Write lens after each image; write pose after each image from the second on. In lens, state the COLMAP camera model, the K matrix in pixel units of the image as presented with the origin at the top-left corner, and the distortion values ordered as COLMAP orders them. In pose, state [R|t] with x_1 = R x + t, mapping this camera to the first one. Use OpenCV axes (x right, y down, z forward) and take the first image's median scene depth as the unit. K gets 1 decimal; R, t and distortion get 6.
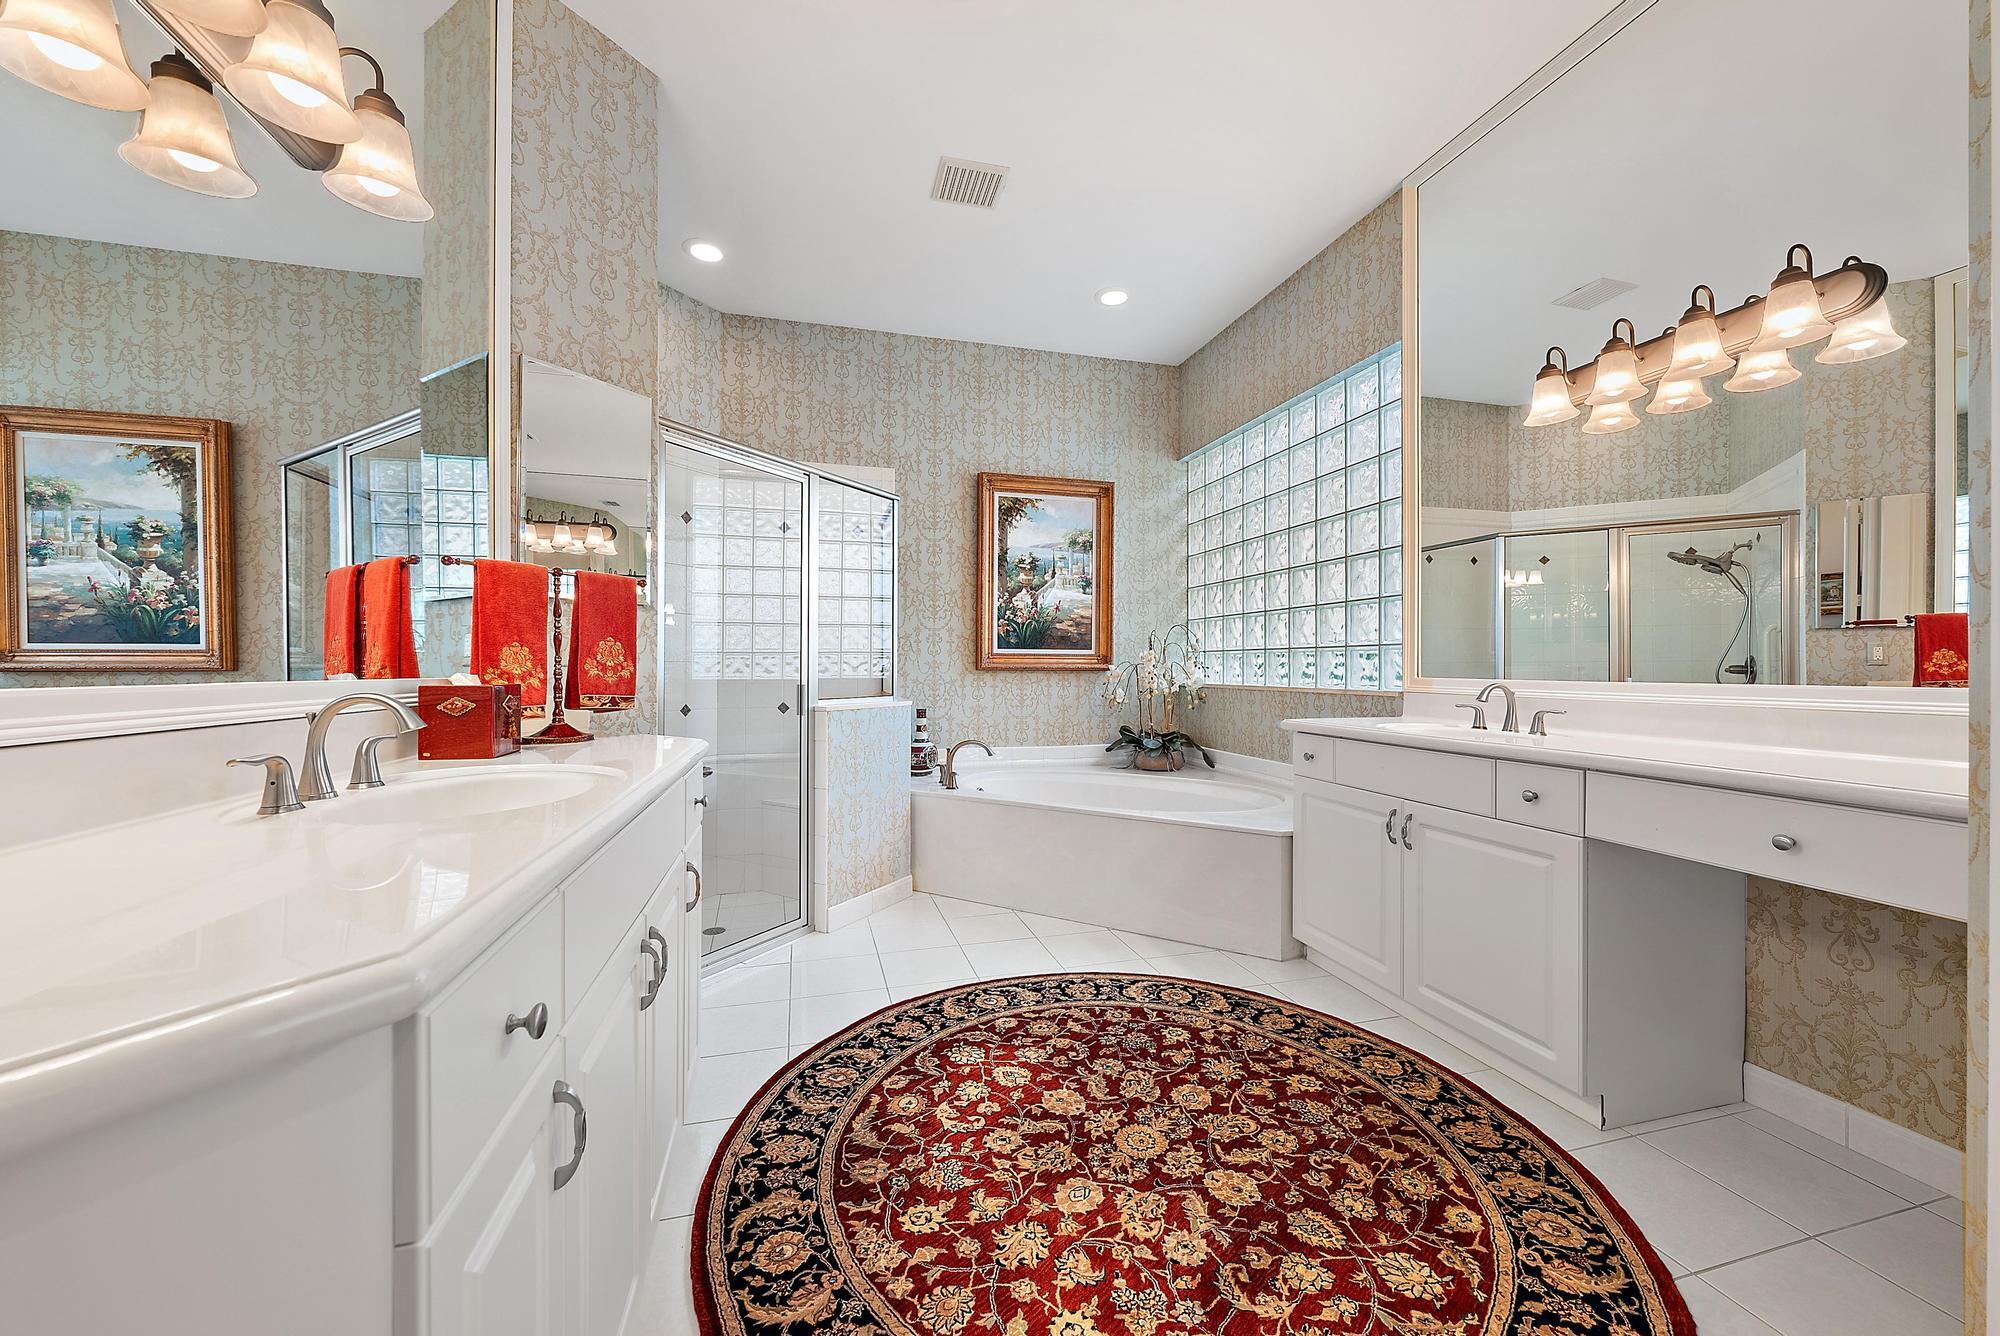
lens RADIAL K [[731.3, 0, 1000.0], [0, 731.3, 667.4], [0, 0, 1]] dist [0.000722, 0.000034]
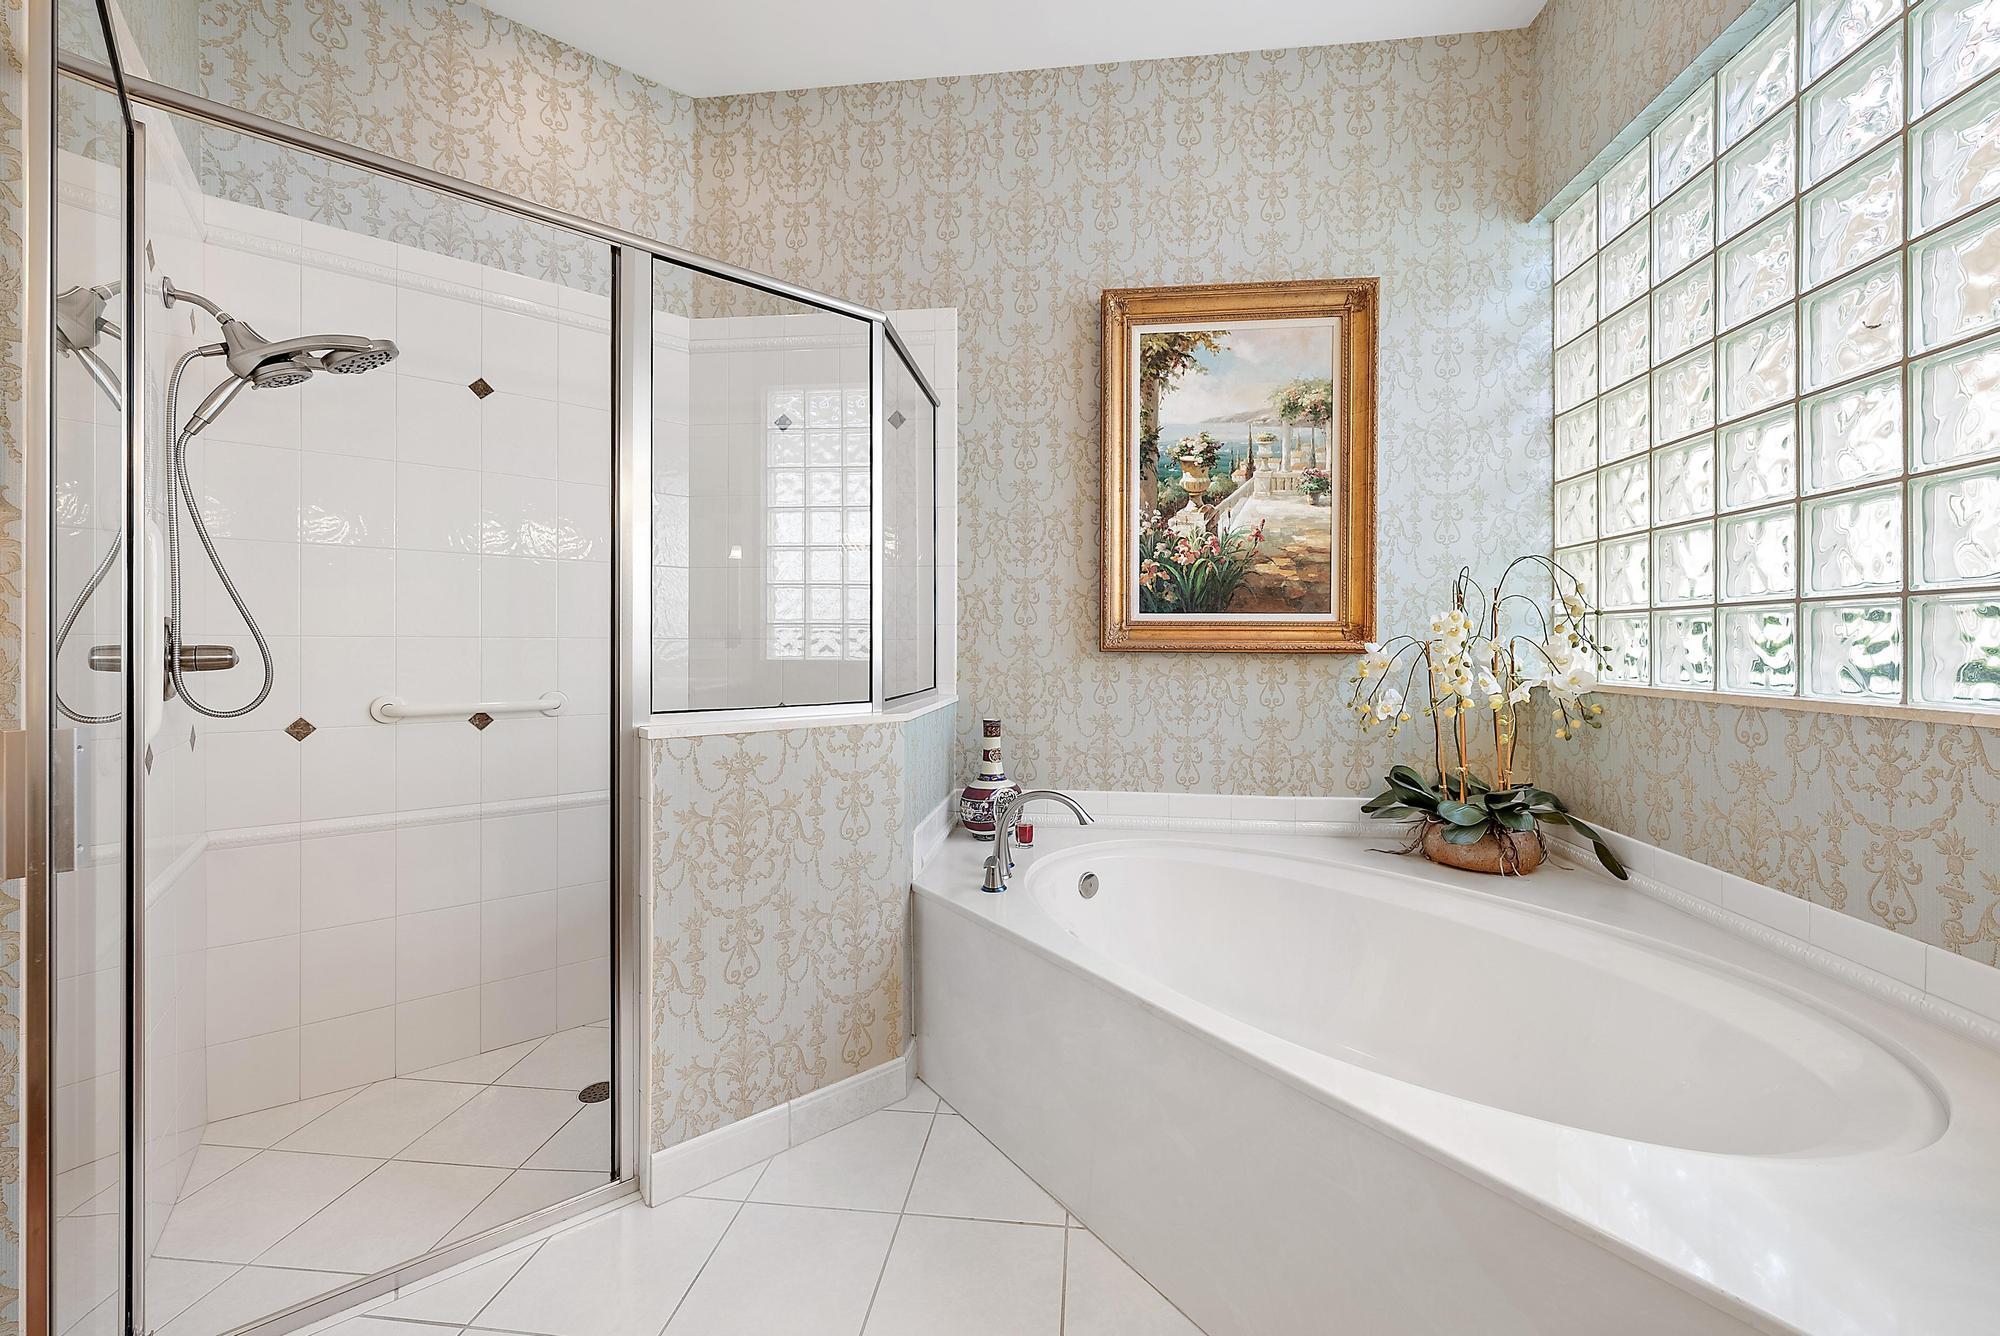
lens RADIAL K [[772.8, 0, 994.9], [0, 772.8, 644.2], [0, 0, 1]] dist [-0.003507, -0.000528]
pose [[0.931030, 0.001244, -0.364942, 0.106550], [-0.001629, 0.999998, -0.000745, -0.001564], [0.364940, 0.001288, 0.931030, 0.420116]]
